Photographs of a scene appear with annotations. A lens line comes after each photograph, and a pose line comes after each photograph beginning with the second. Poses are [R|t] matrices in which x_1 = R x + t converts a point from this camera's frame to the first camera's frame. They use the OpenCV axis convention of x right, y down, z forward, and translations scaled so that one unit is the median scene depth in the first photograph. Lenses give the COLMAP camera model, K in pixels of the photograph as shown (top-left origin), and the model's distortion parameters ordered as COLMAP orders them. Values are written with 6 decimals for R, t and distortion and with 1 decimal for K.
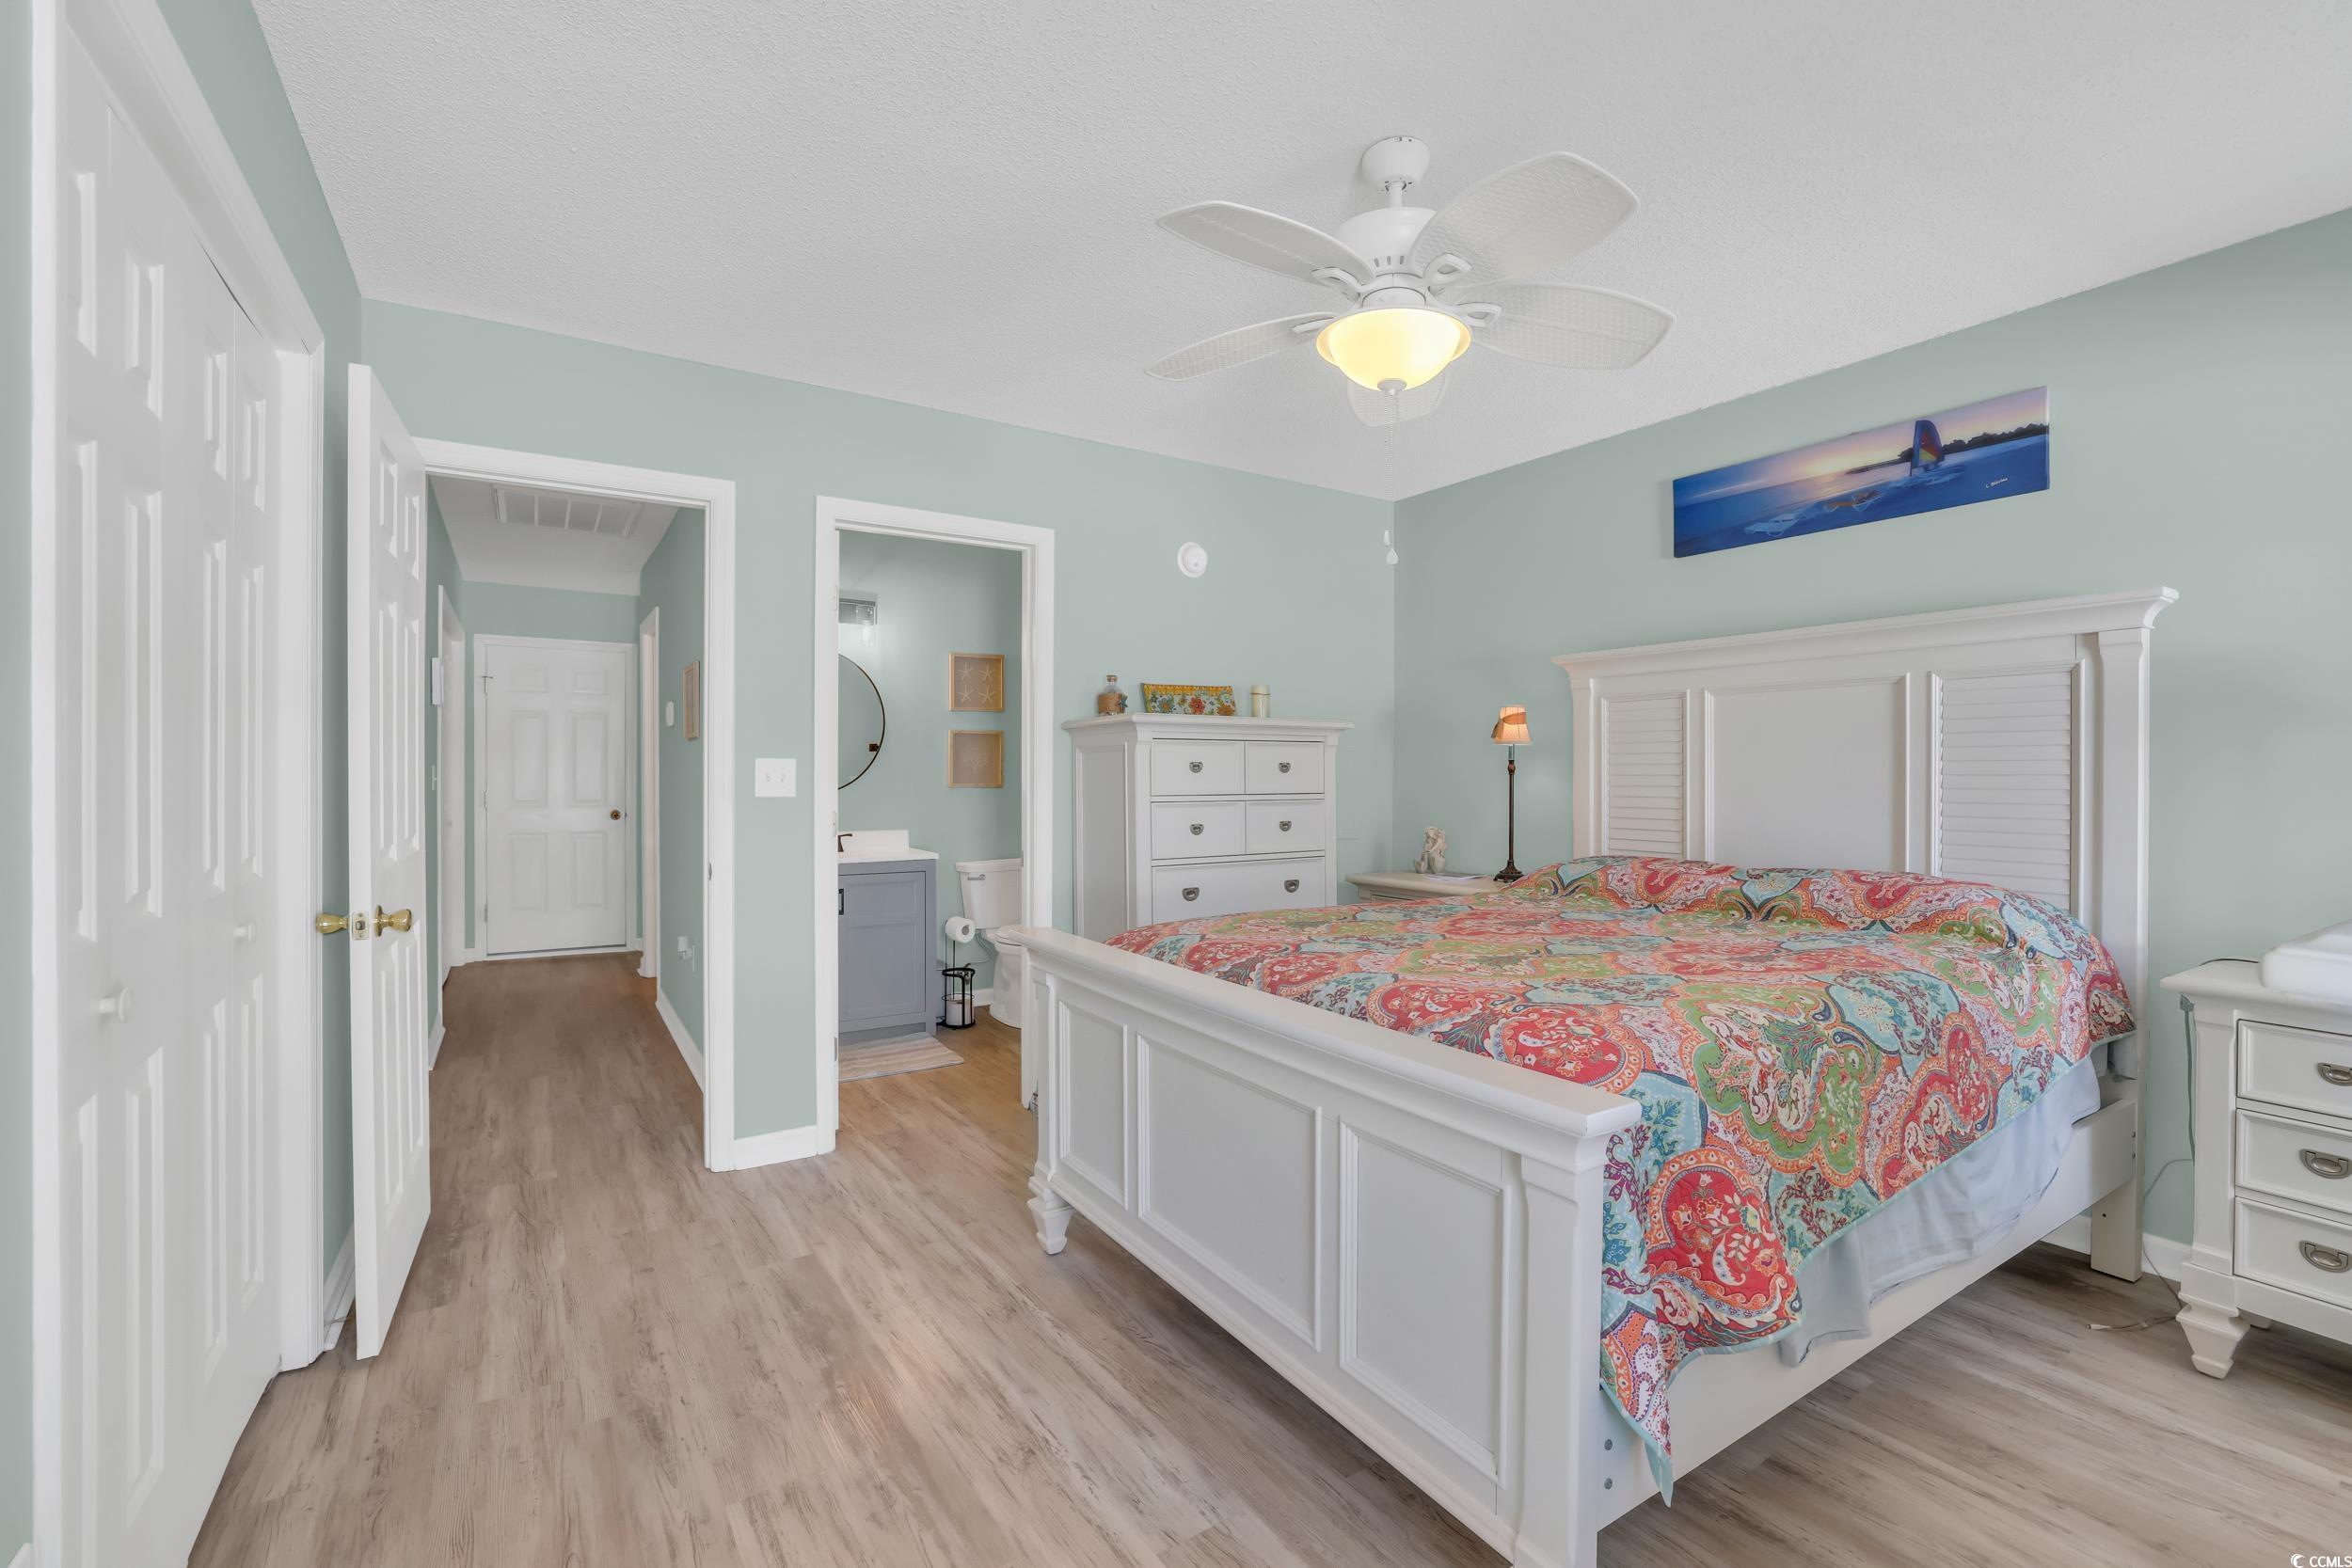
lens RADIAL K [[1038.7, 0, 1180.7], [0, 1038.7, 780.1], [0, 0, 1]] dist [-0.050949, 0.026861]
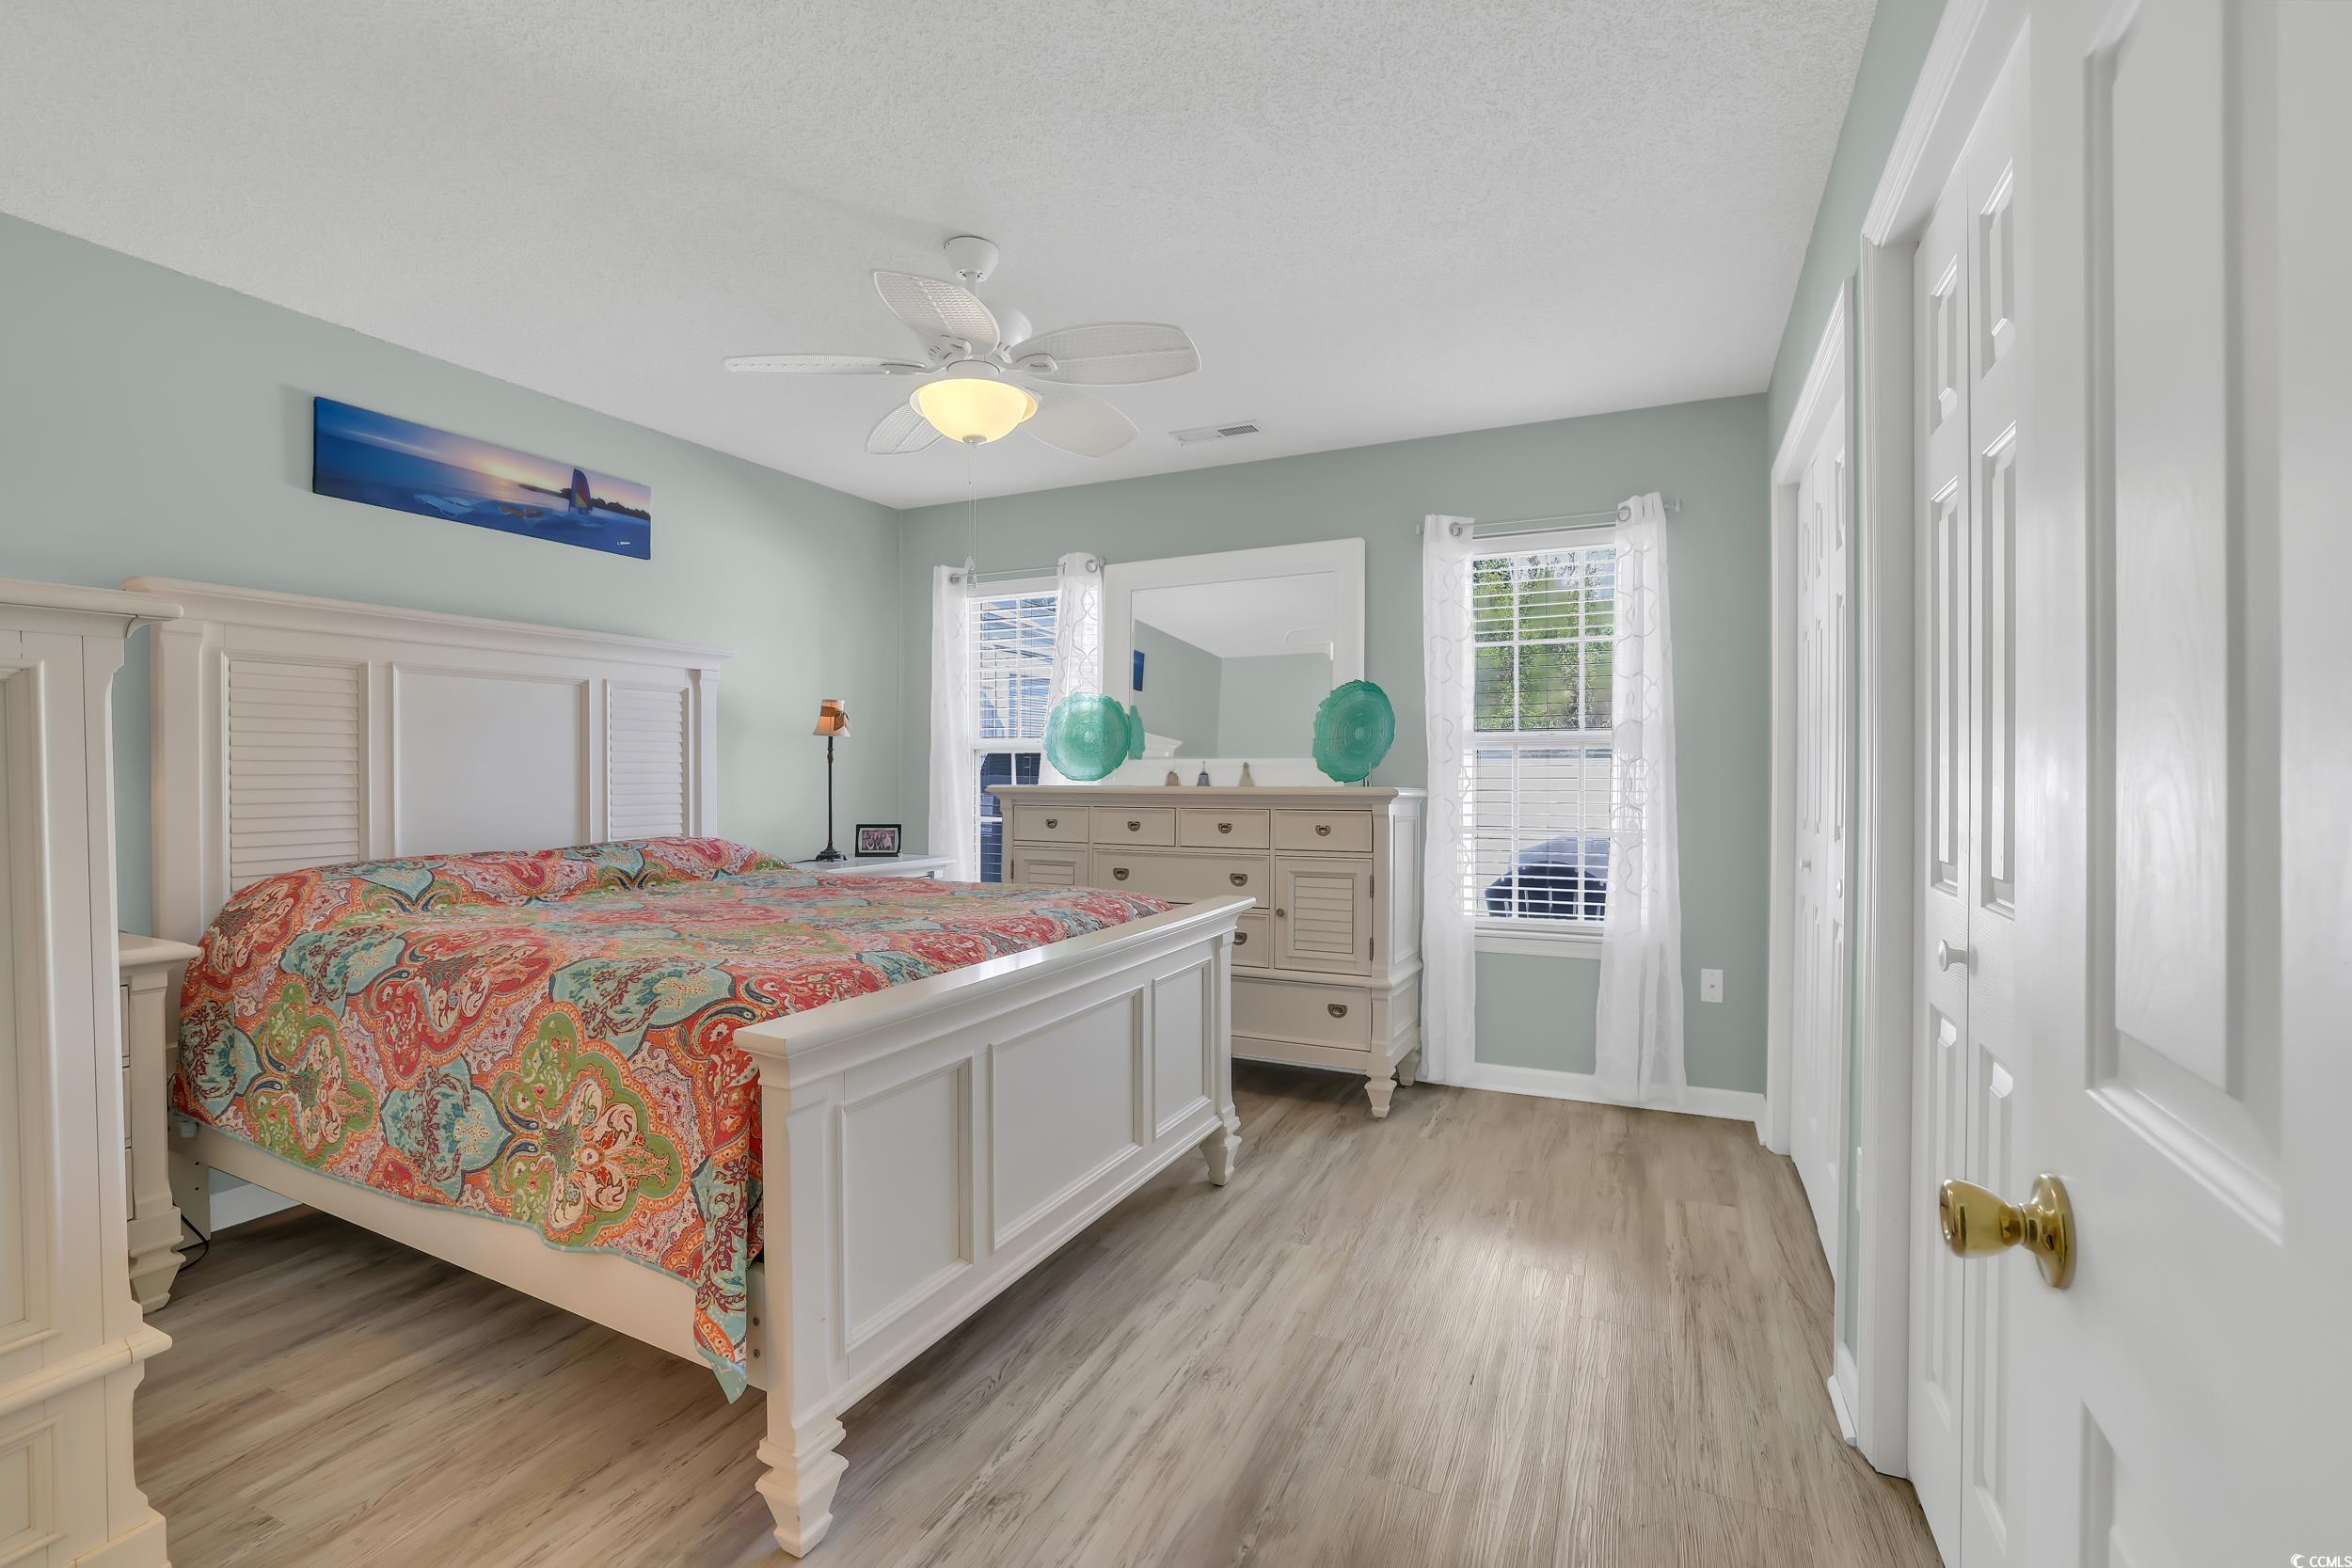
lens RADIAL K [[1038.7, 0, 1180.7], [0, 1038.7, 780.1], [0, 0, 1]] dist [-0.050949, 0.026861]
pose [[-0.538396, -0.012668, 0.842597, -0.734231], [0.001494, 0.999871, 0.015987, -0.002084], [-0.842690, 0.009867, -0.538308, 1.119005]]
